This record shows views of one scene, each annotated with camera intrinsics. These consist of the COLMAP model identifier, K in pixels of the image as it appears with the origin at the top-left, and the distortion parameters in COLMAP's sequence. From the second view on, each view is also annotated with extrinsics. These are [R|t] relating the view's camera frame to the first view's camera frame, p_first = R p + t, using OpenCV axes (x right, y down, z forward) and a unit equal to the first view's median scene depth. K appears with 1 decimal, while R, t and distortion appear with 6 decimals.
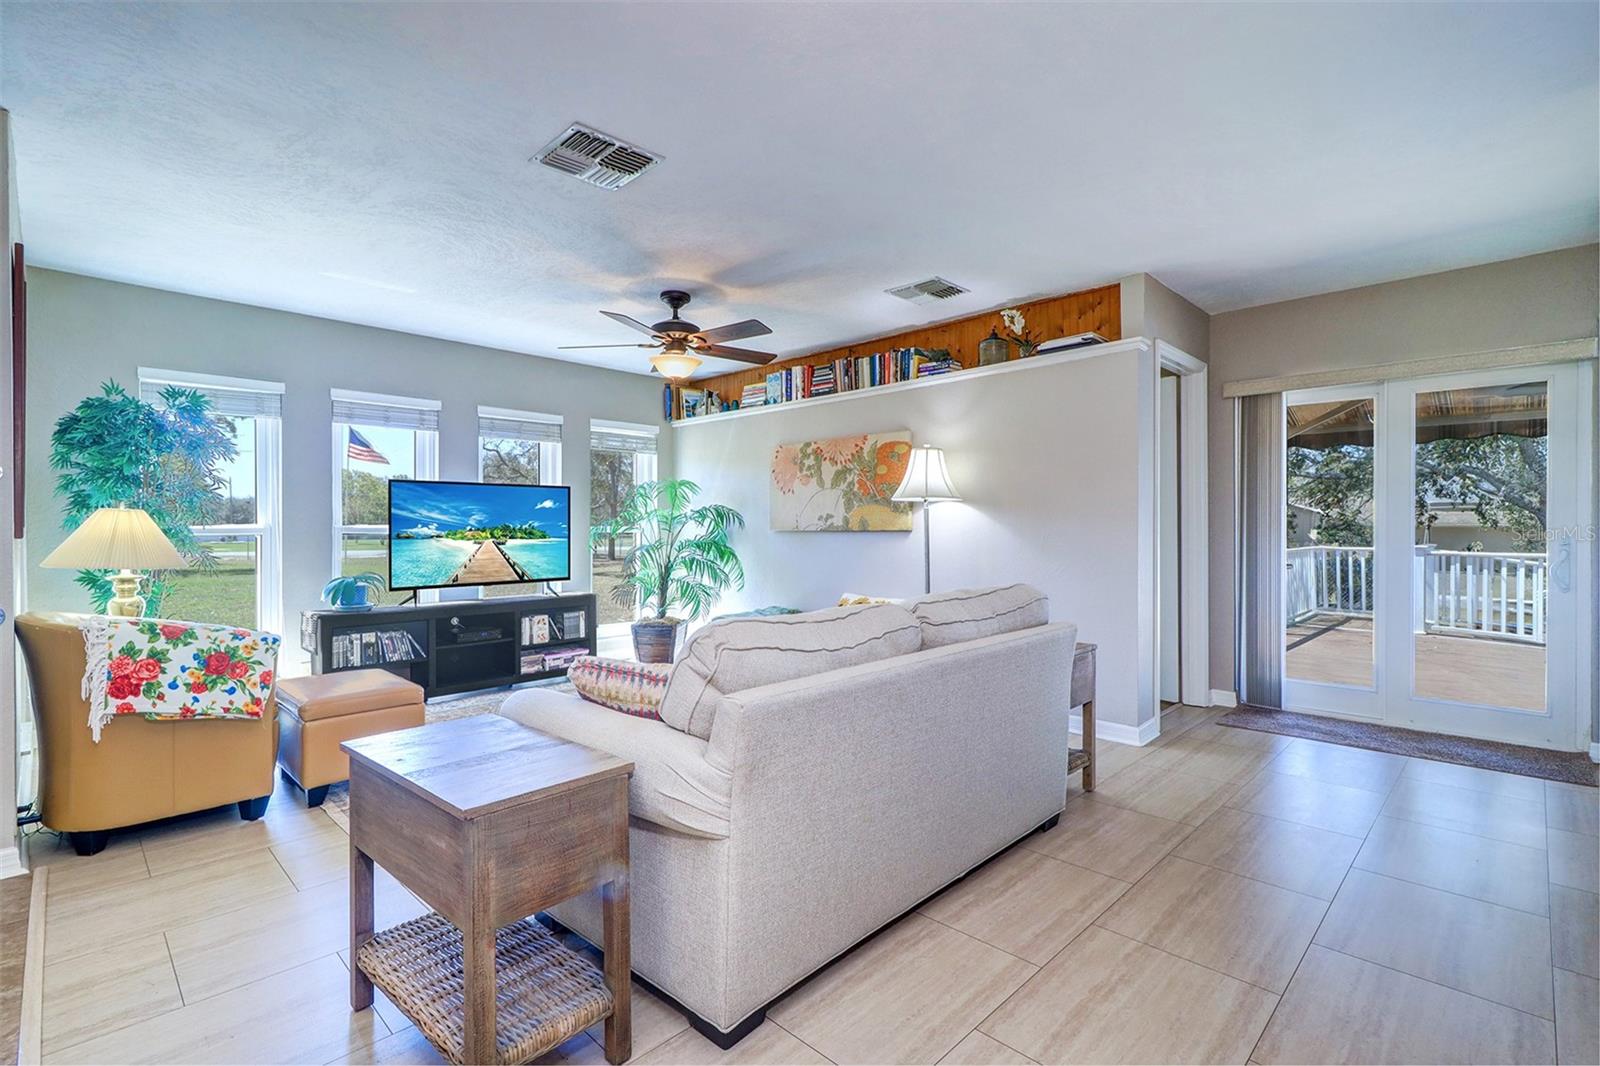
lens RADIAL K [[737.2, 0, 799.6], [0, 737.2, 531.3], [0, 0, 1]] dist [0.003373, -0.001977]
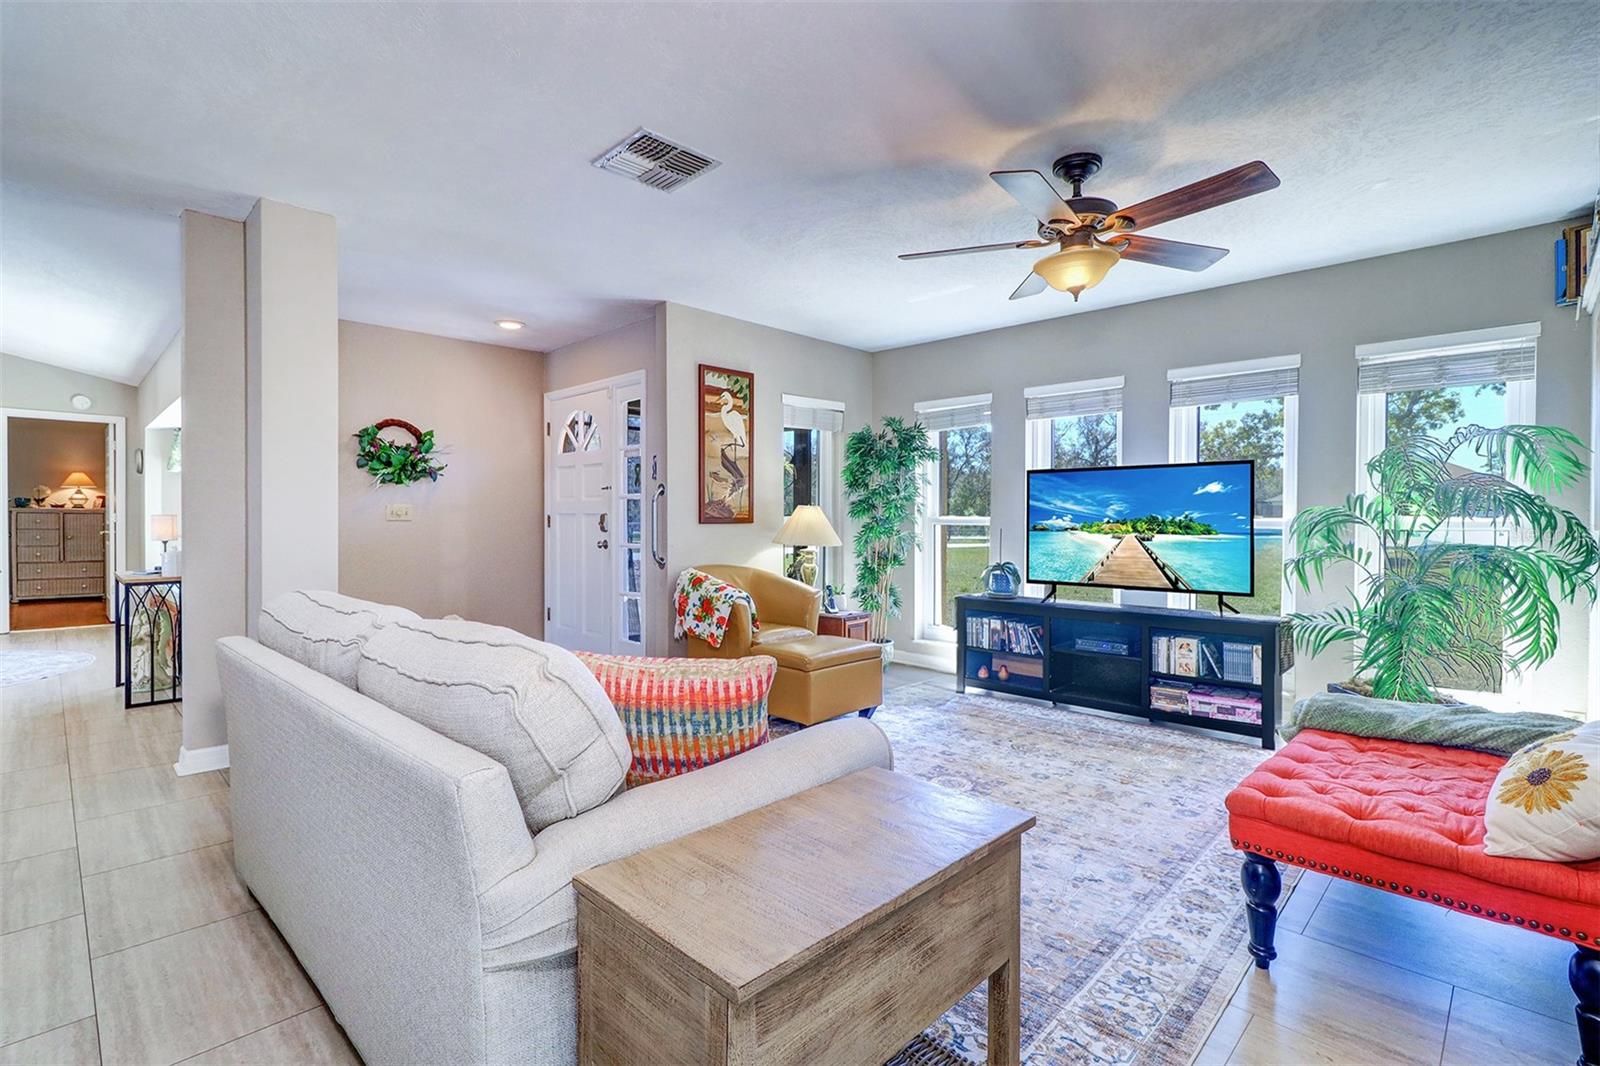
lens RADIAL K [[737.2, 0, 799.3], [0, 737.2, 523.1], [0, 0, 1]] dist [0.003373, -0.001977]
pose [[0.011945, 0.007296, -0.999902, 0.423693], [-0.010348, 0.999921, 0.007172, -0.003360], [0.999875, 0.010261, 0.012019, 0.658773]]
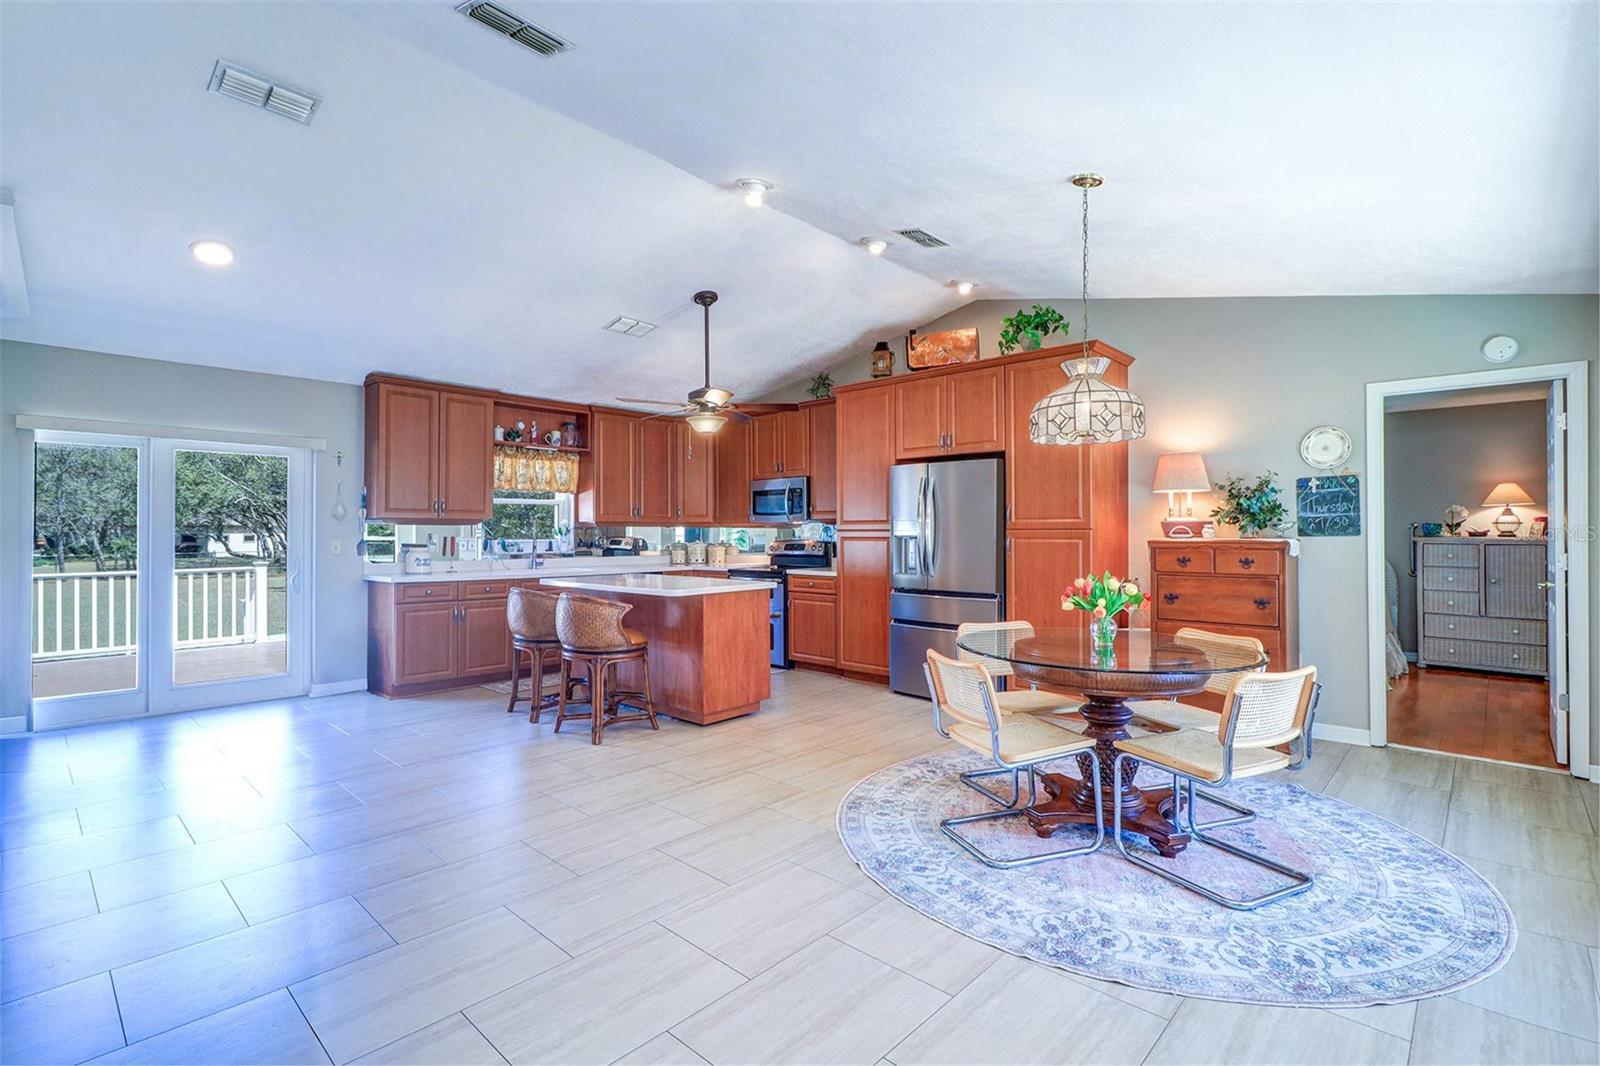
lens RADIAL K [[737.2, 0, 801.9], [0, 737.2, 529.0], [0, 0, 1]] dist [0.003373, -0.001977]
pose [[-0.999413, 0.000532, -0.034257, -0.320436], [0.000508, 1.000000, 0.000692, -0.025710], [0.034258, 0.000674, -0.999413, -0.017227]]
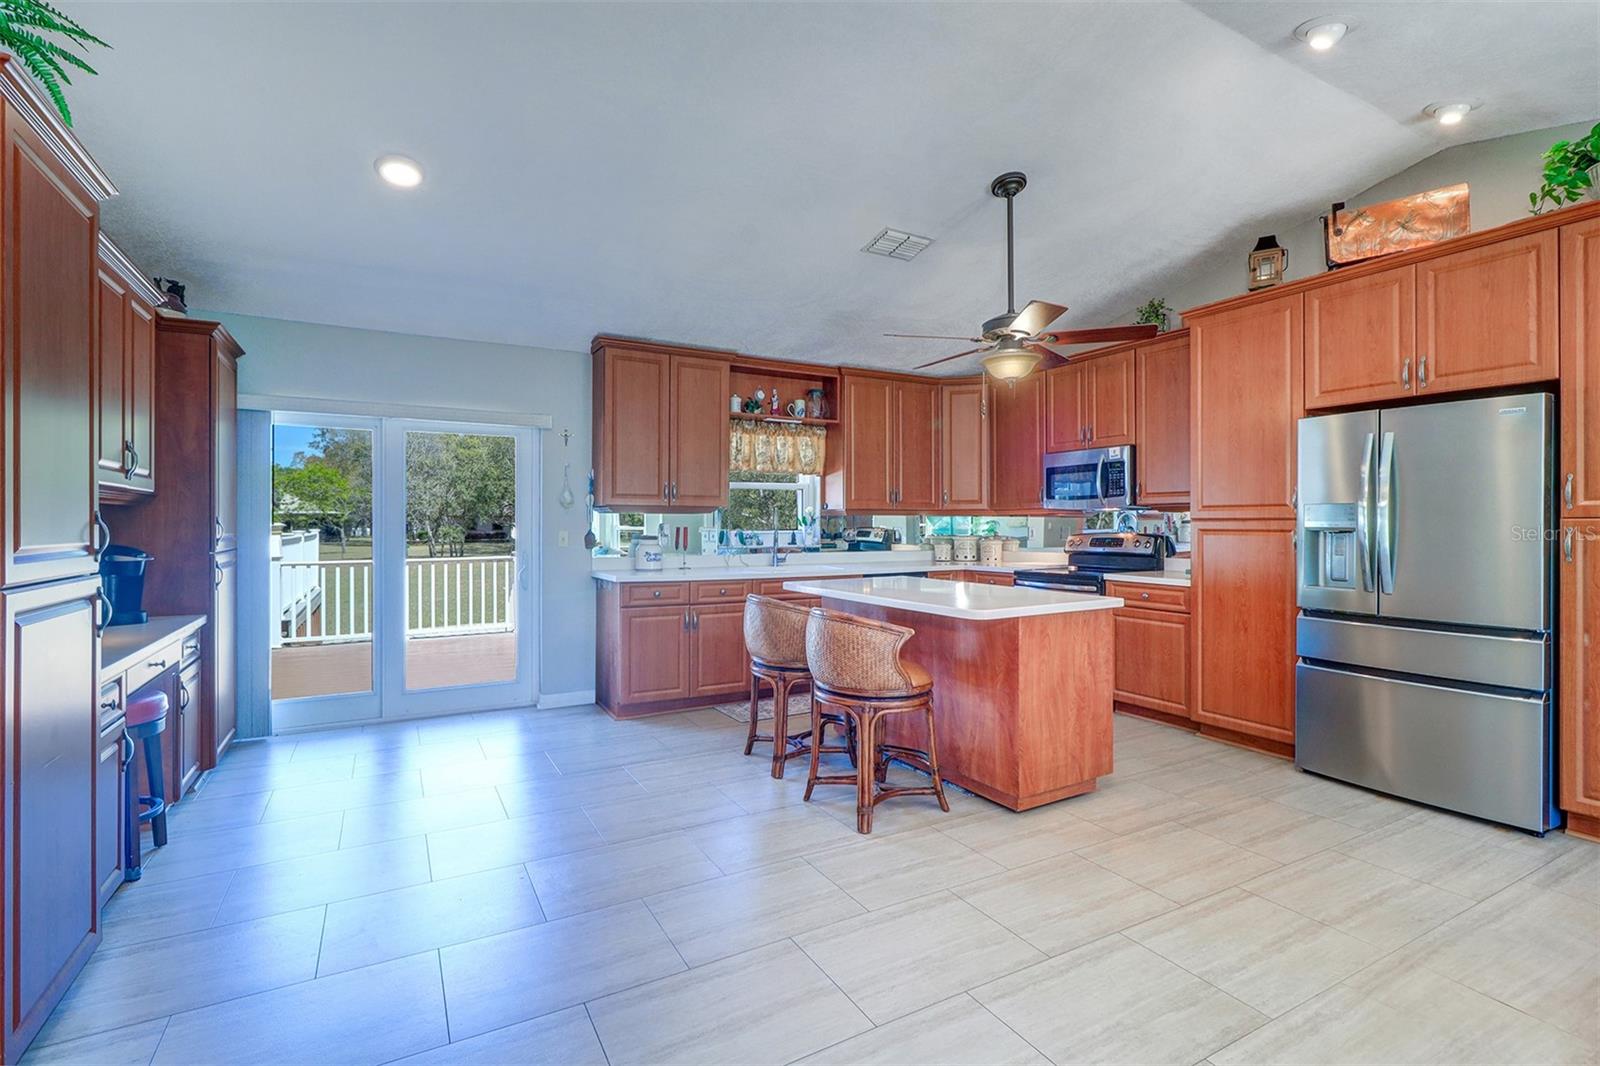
lens RADIAL K [[737.2, 0, 803.5], [0, 737.2, 529.4], [0, 0, 1]] dist [0.003373, -0.001977]
pose [[-0.963144, -0.002556, 0.268975, -0.214184], [0.001300, 0.999899, 0.014155, -0.023474], [-0.268984, 0.013983, -0.963043, -0.330960]]
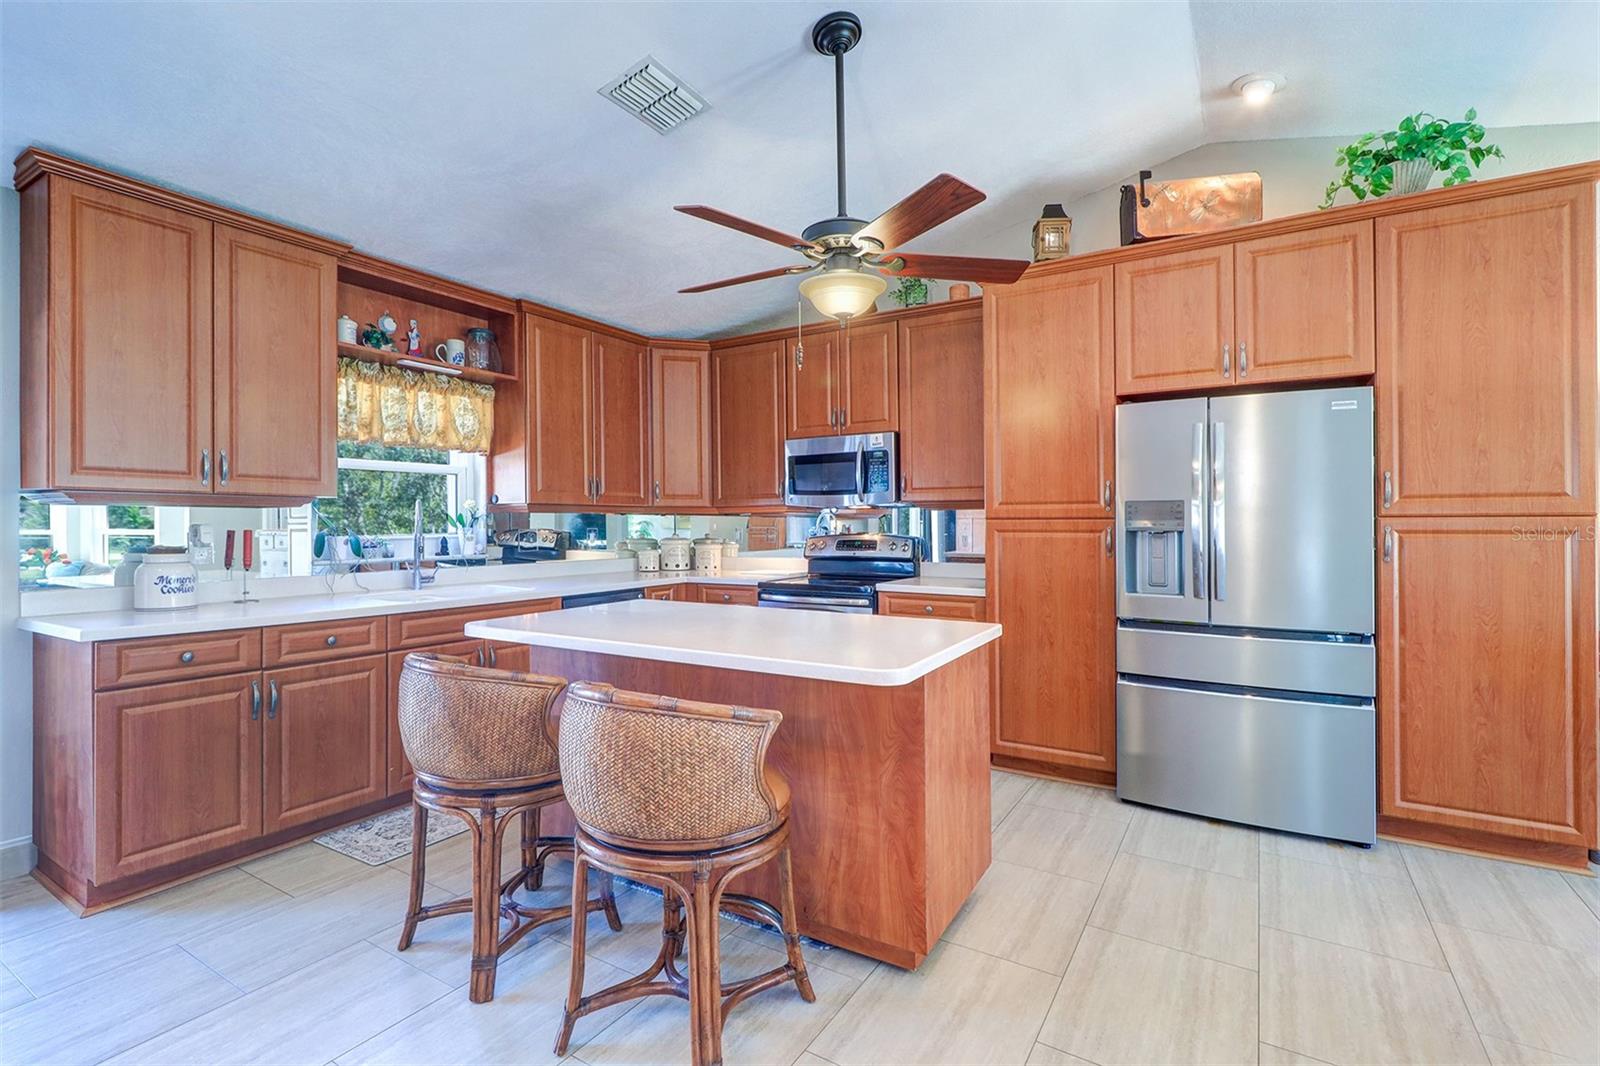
lens RADIAL K [[737.2, 0, 804.6], [0, 737.2, 529.7], [0, 0, 1]] dist [0.003373, -0.001977]
pose [[-0.972149, 0.002936, -0.234345, -0.061667], [-0.000153, 0.999913, 0.013161, -0.020684], [0.234363, 0.012830, -0.972064, -0.621036]]
